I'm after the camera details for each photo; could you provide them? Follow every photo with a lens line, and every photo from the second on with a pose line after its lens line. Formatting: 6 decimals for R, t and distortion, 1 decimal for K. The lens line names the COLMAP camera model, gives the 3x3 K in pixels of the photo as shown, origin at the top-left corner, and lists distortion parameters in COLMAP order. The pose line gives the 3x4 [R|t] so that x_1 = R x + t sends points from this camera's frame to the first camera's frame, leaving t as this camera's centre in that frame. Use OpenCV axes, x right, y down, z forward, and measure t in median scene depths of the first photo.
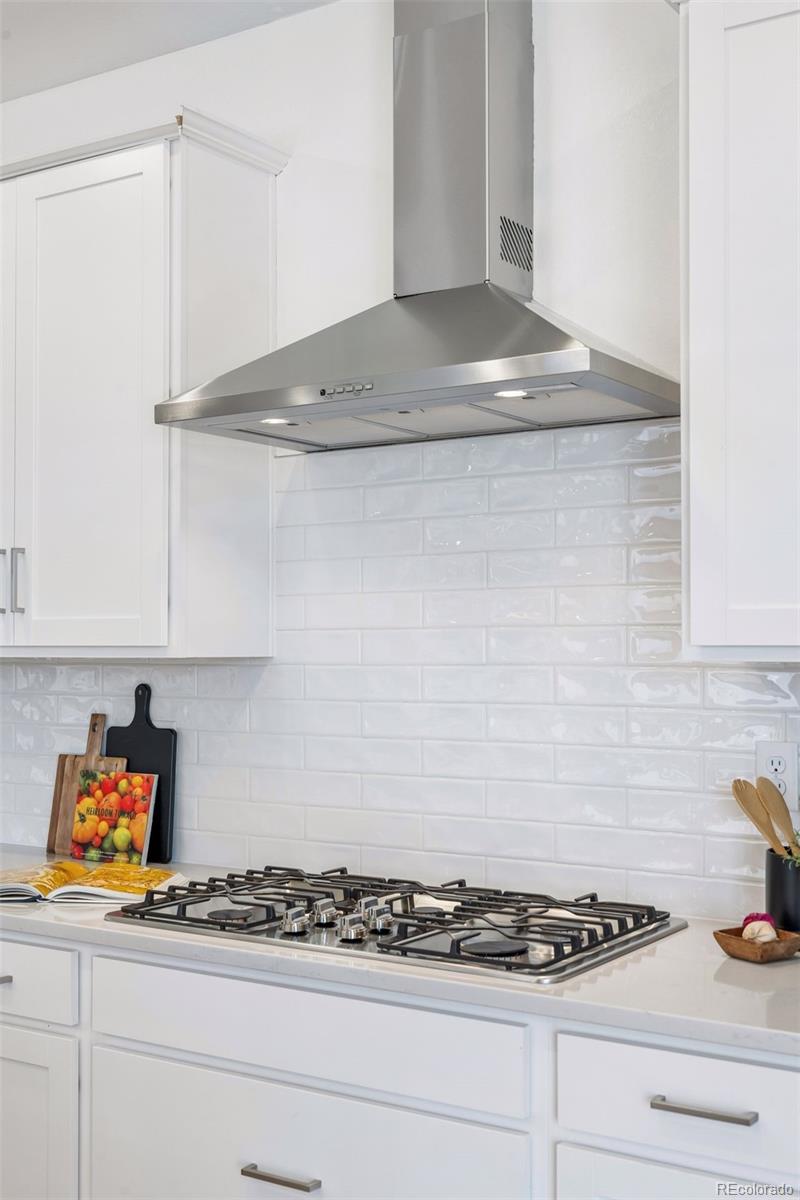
lens RADIAL K [[1433.8, 0, 402.6], [0, 1433.8, 602.2], [0, 0, 1]] dist [-0.000673, 0.000000]
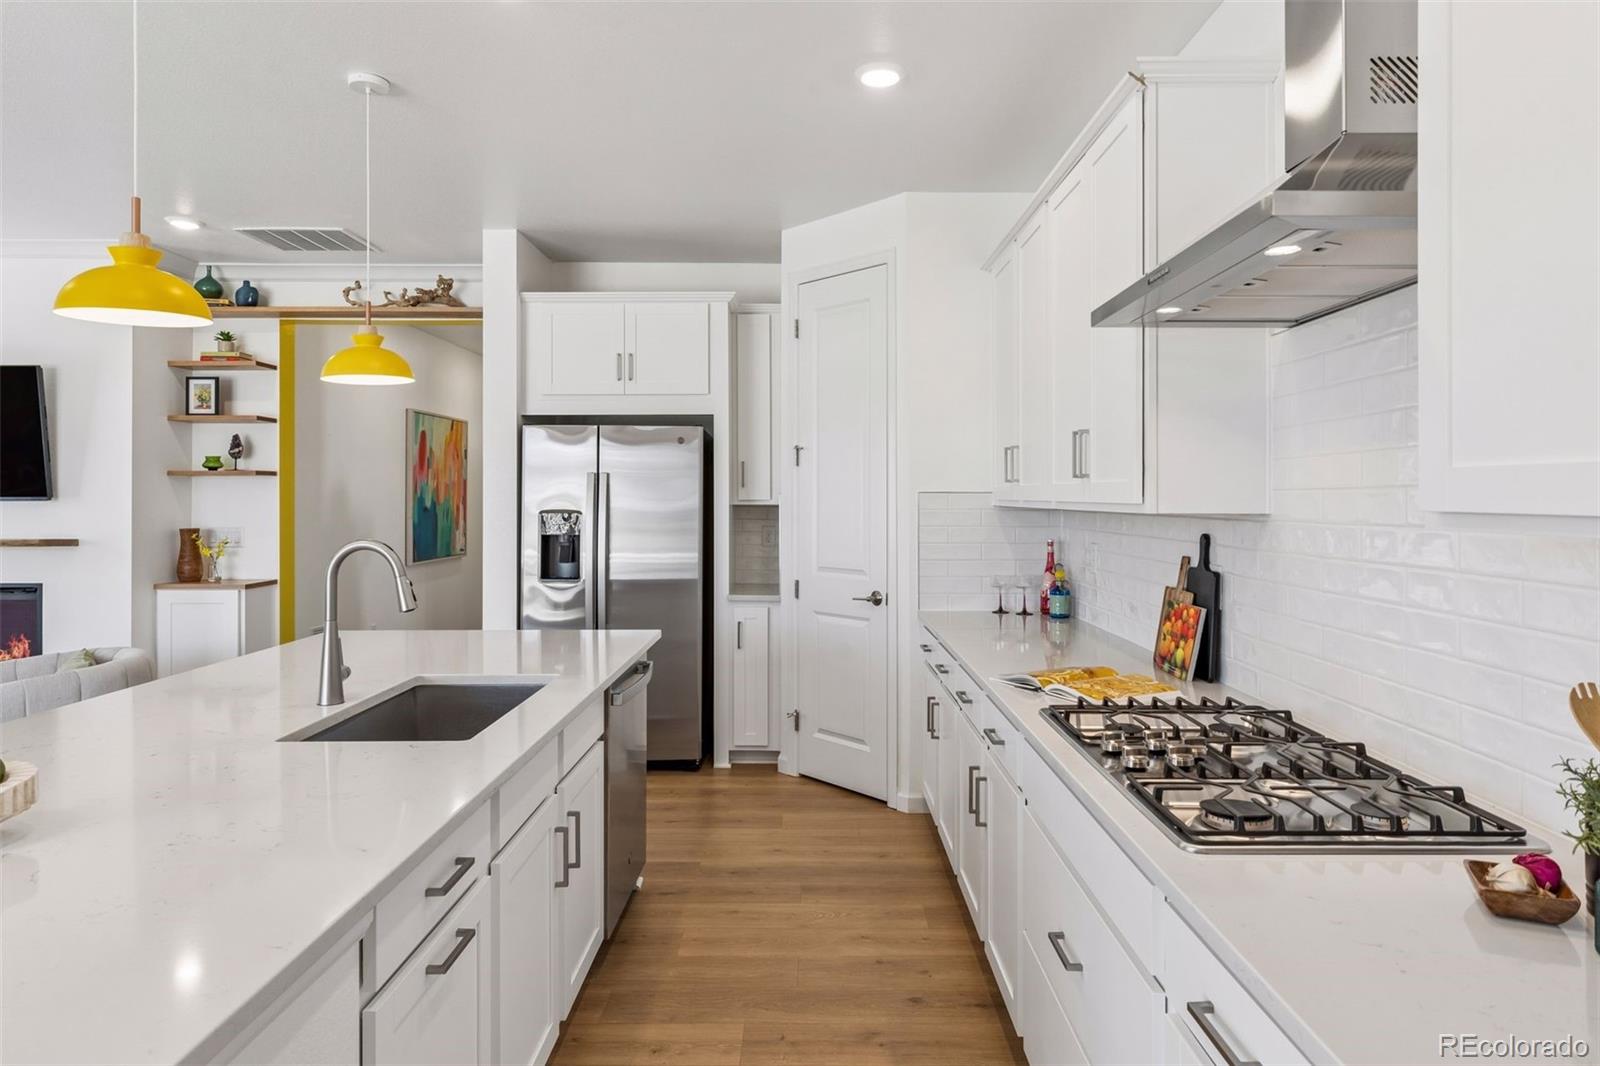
lens RADIAL K [[957.3, 0, 813.8], [0, 957.3, 495.1], [0, 0, 1]] dist [0.001615, -0.005136]
pose [[0.557743, 0.000091, -0.830013, 0.329545], [0.022169, 0.999642, 0.015007, 0.004058], [0.829717, -0.026770, 0.557541, 0.280993]]
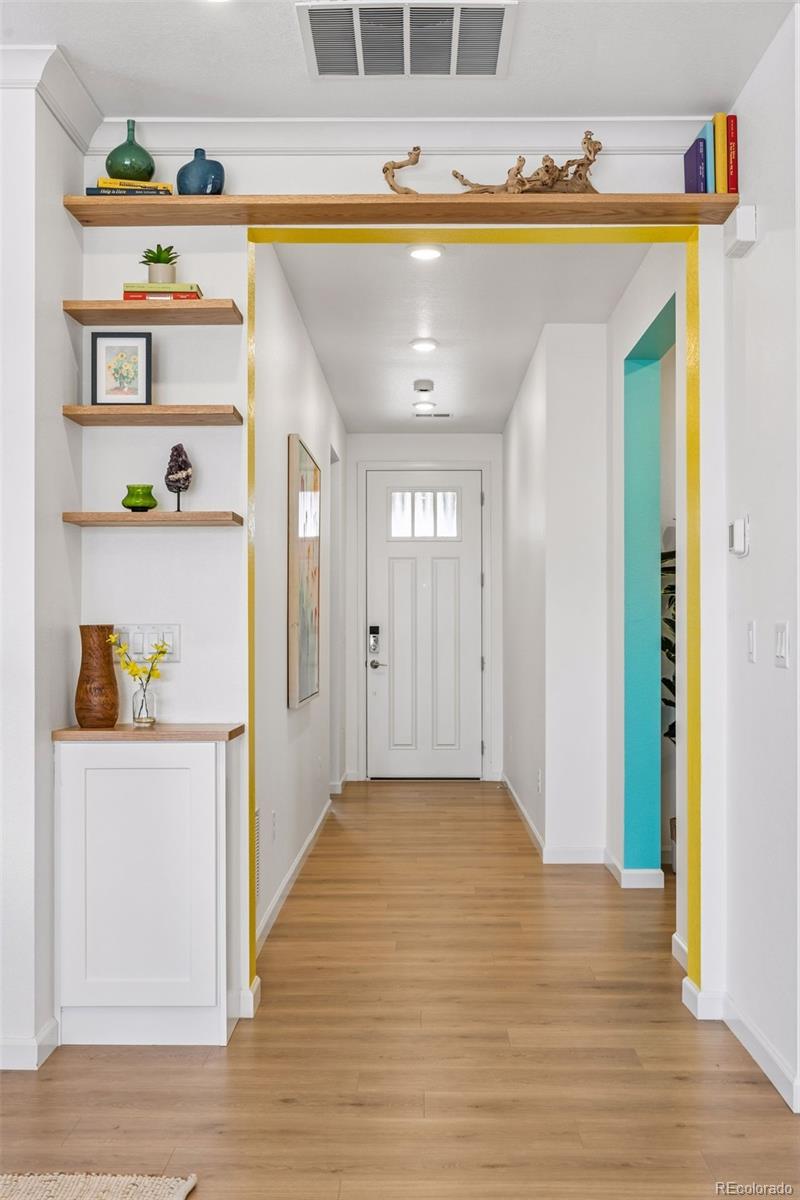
lens RADIAL K [[1376.7, 0, 403.7], [0, 1376.7, 622.8], [0, 0, 1]] dist [-0.000753, 0.000000]
pose [[0.545183, -0.006863, -0.838289, -0.511078], [0.024636, 0.999666, 0.007839, 0.061488], [0.837955, -0.024926, 0.545170, -0.163526]]
